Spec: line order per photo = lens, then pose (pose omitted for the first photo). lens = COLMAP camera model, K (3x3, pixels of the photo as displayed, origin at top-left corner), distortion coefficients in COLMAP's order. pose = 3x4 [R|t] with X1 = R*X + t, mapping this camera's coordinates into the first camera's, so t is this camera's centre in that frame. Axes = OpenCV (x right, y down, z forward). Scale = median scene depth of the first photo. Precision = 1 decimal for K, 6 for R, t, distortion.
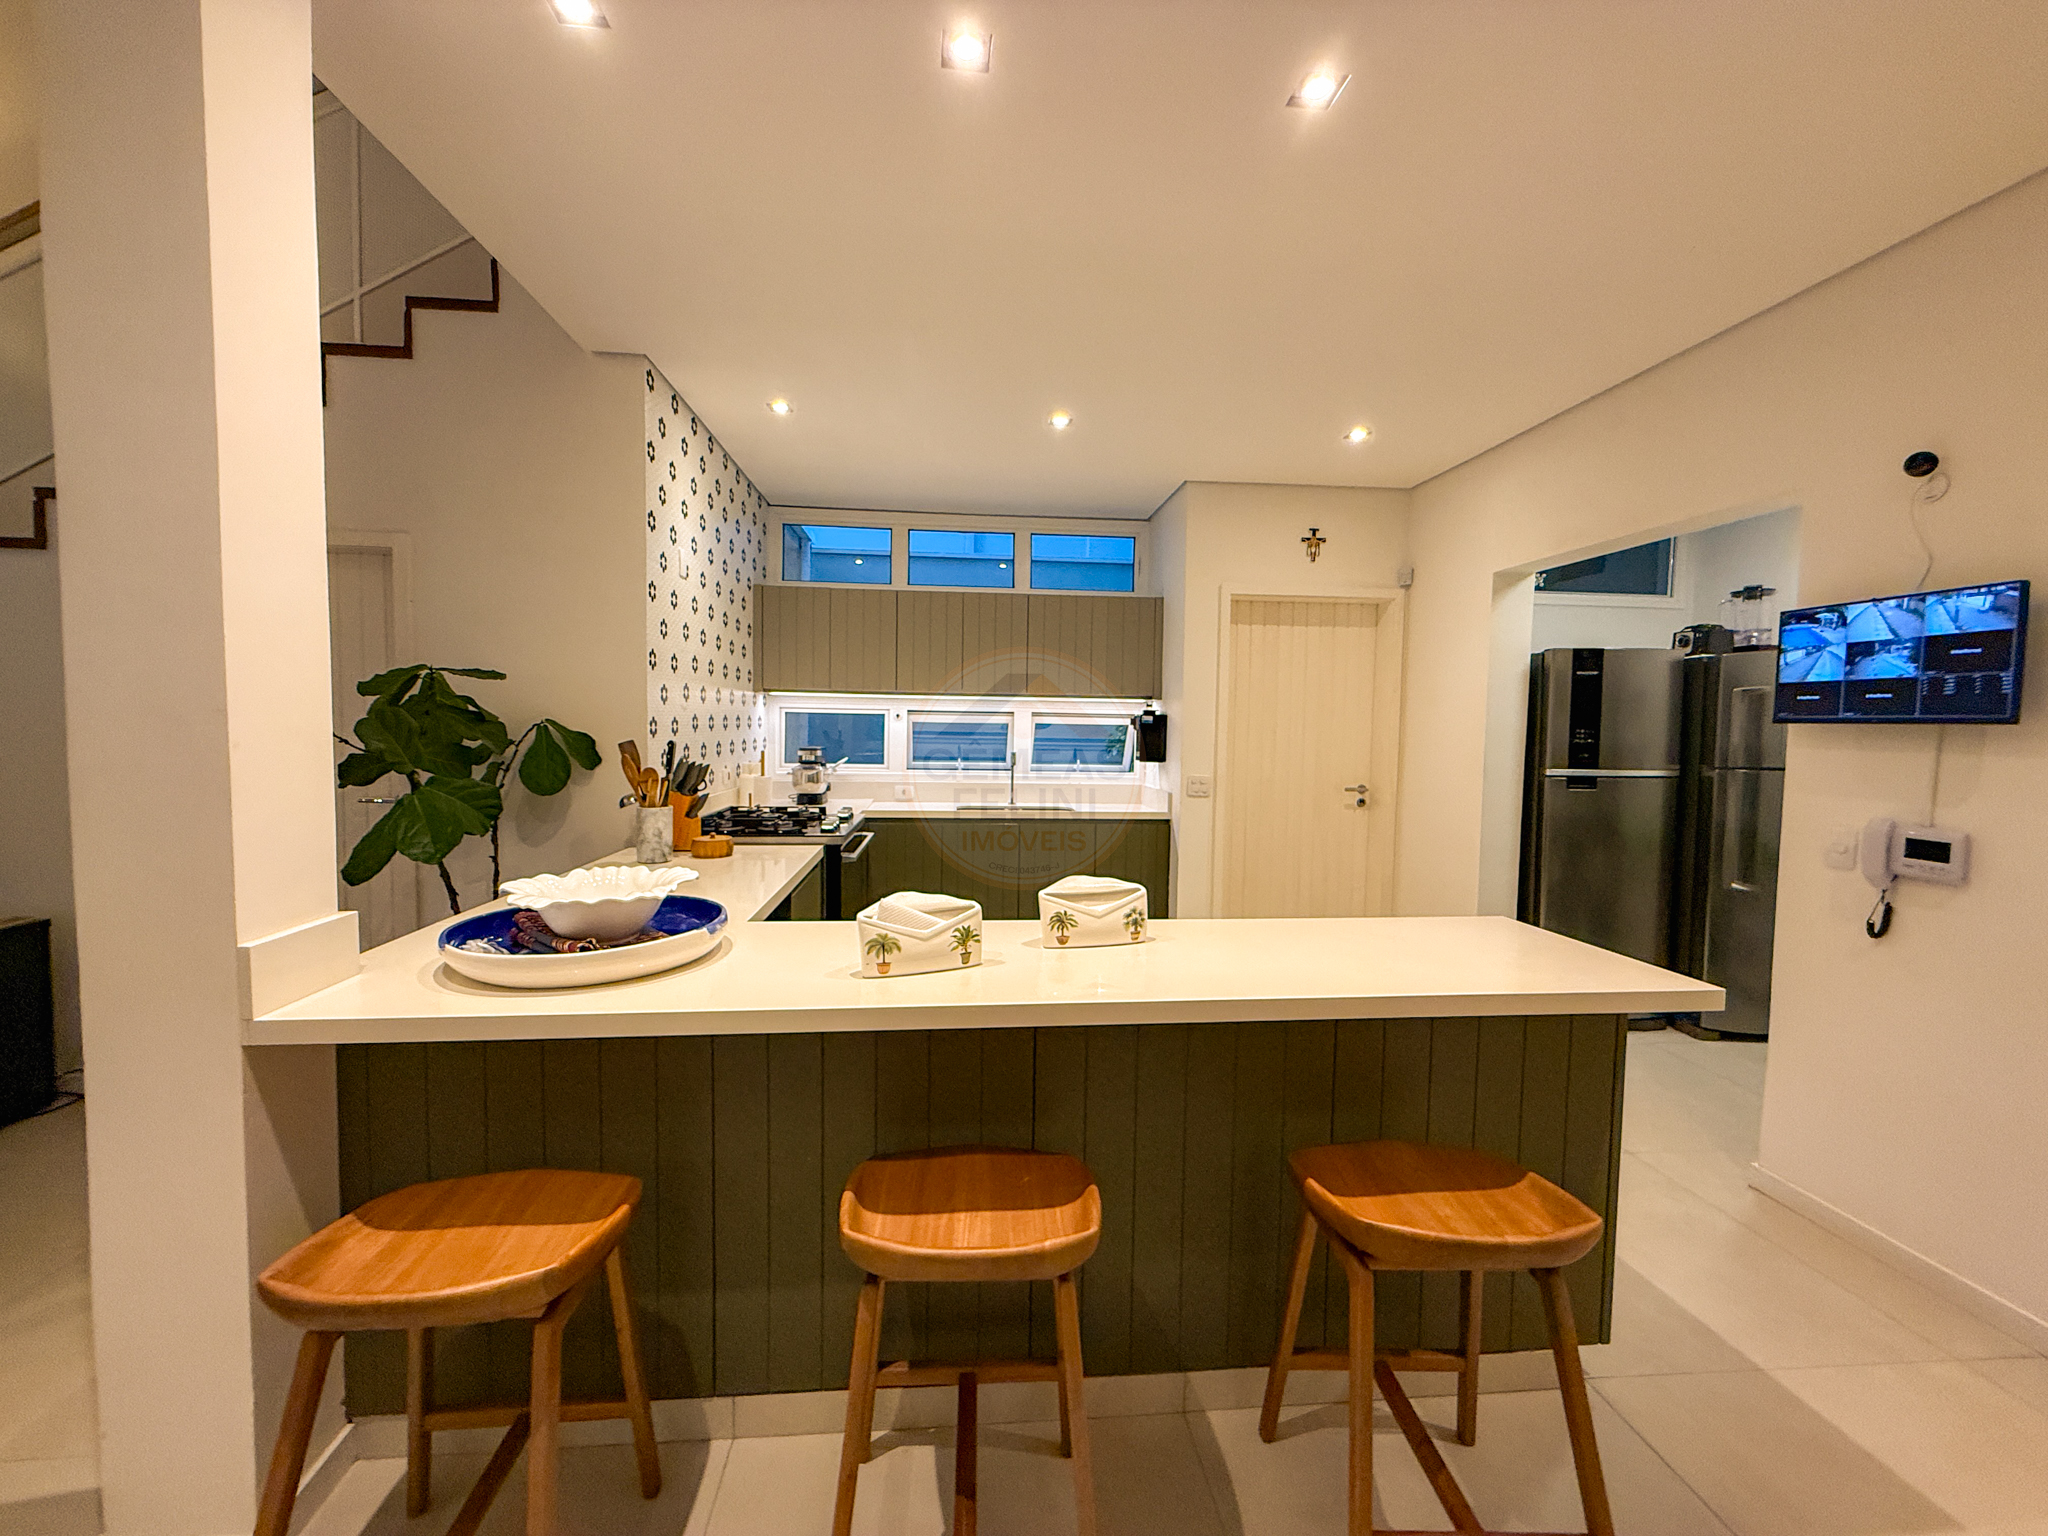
lens RADIAL K [[821.7, 0, 1019.7], [0, 821.7, 768.2], [0, 0, 1]] dist [0.000584, -0.000084]
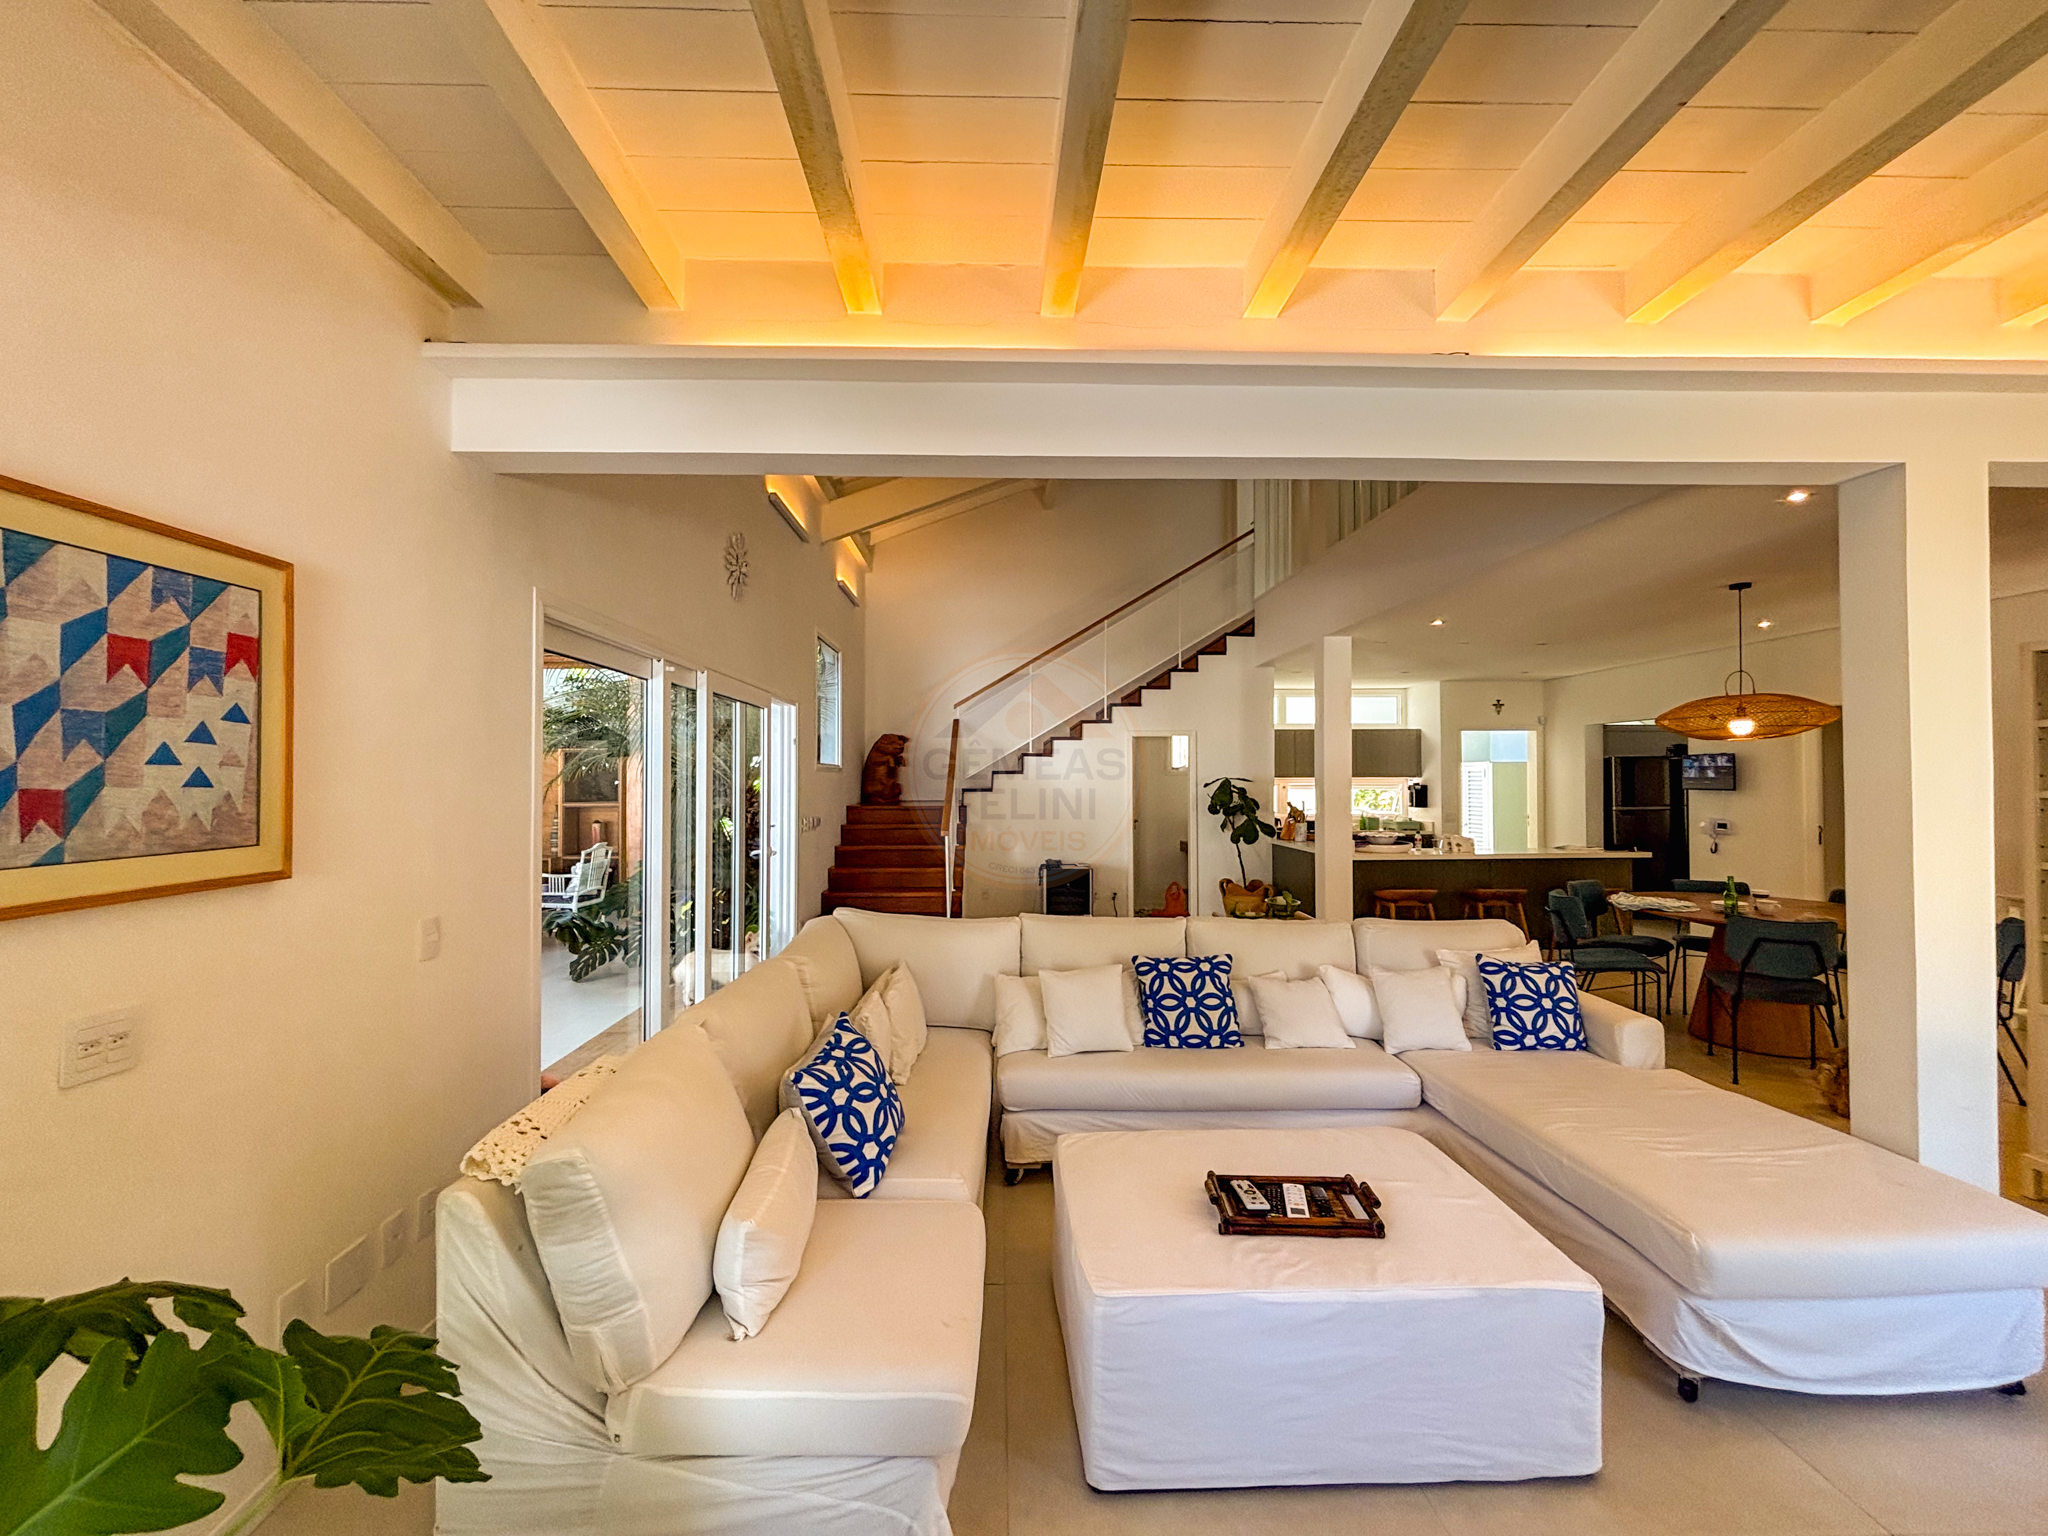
lens RADIAL K [[834.7, 0, 1023.4], [0, 834.7, 765.3], [0, 0, 1]] dist [0.002238, -0.000154]
pose [[0.998299, -0.018011, -0.055450, -0.797630], [0.014100, 0.997438, -0.070133, 0.023021], [0.056572, 0.069232, 0.995995, -1.301294]]
